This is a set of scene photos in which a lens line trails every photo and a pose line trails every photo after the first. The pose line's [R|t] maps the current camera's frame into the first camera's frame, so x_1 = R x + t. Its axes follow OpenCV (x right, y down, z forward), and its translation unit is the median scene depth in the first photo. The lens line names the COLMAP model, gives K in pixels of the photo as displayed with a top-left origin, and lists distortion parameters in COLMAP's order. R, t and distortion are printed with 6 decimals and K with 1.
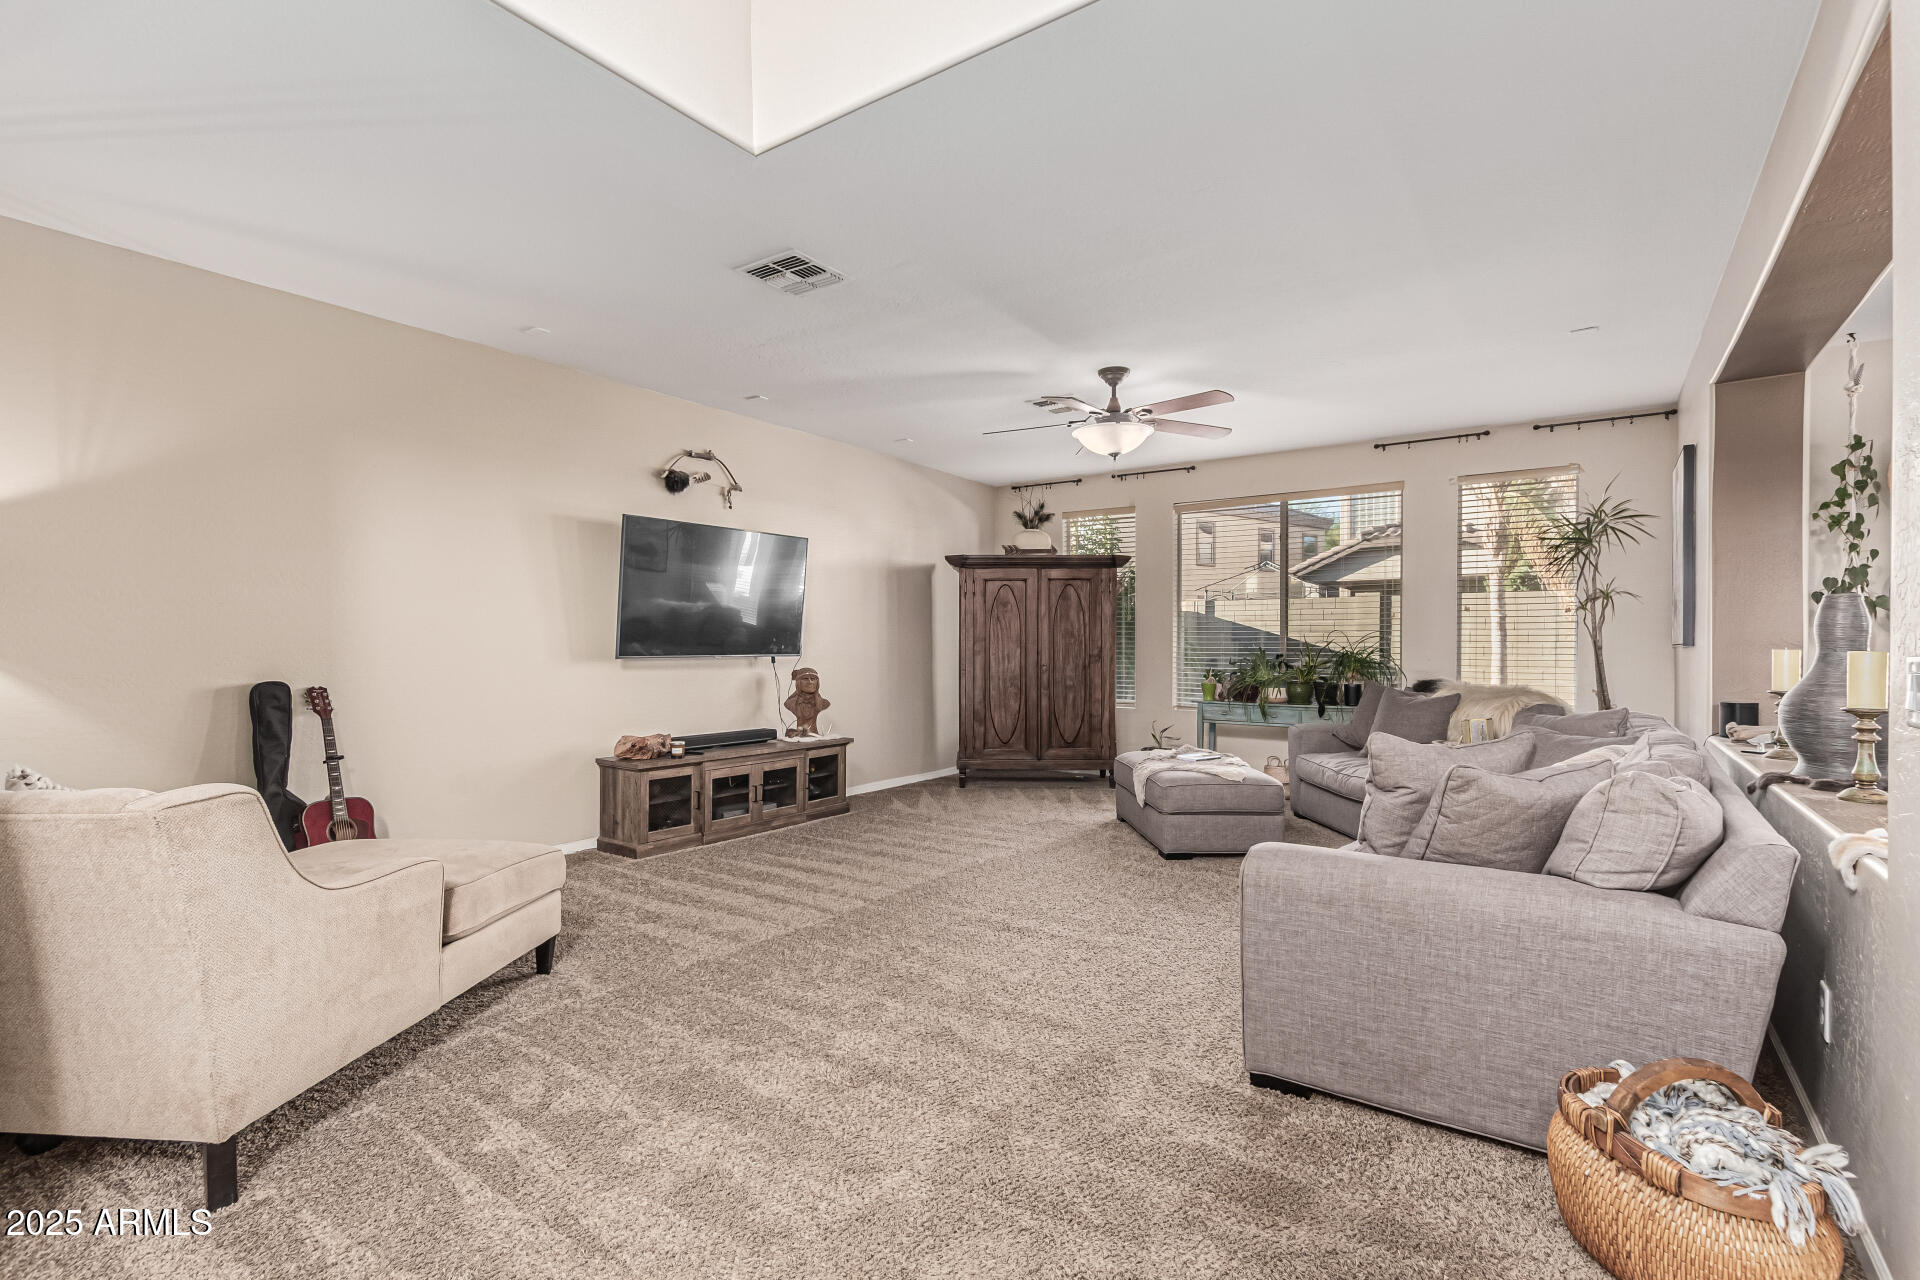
lens RADIAL K [[905.6, 0, 956.0], [0, 905.6, 642.3], [0, 0, 1]] dist [0.005685, -0.000088]
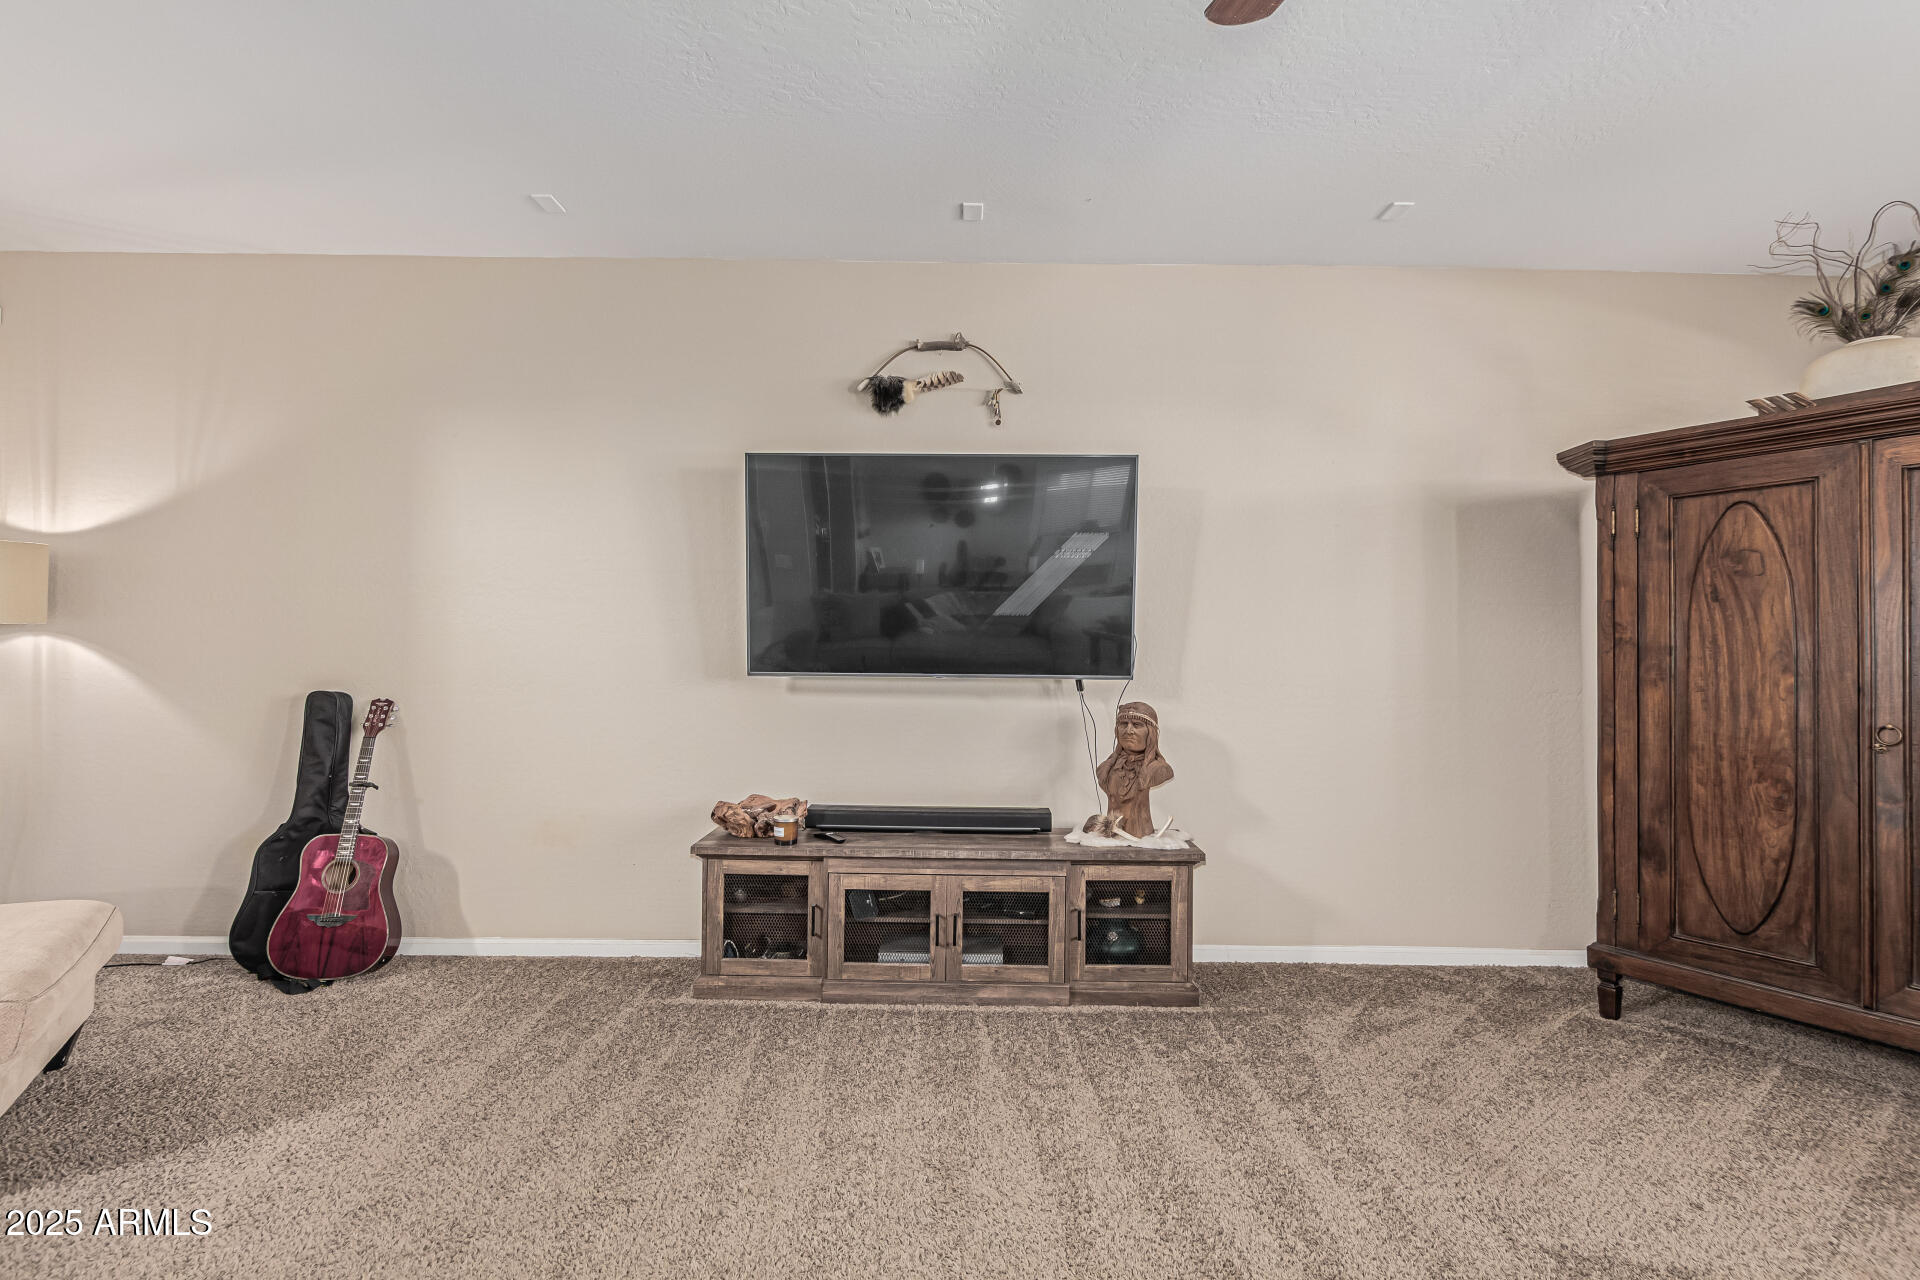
lens RADIAL K [[905.6, 0, 963.3], [0, 905.6, 639.6], [0, 0, 1]] dist [0.005685, -0.000088]
pose [[0.570010, -0.008430, -0.821594, 0.217359], [-0.008275, 0.999838, -0.016000, 0.001005], [0.821596, 0.015919, 0.569848, 0.643298]]
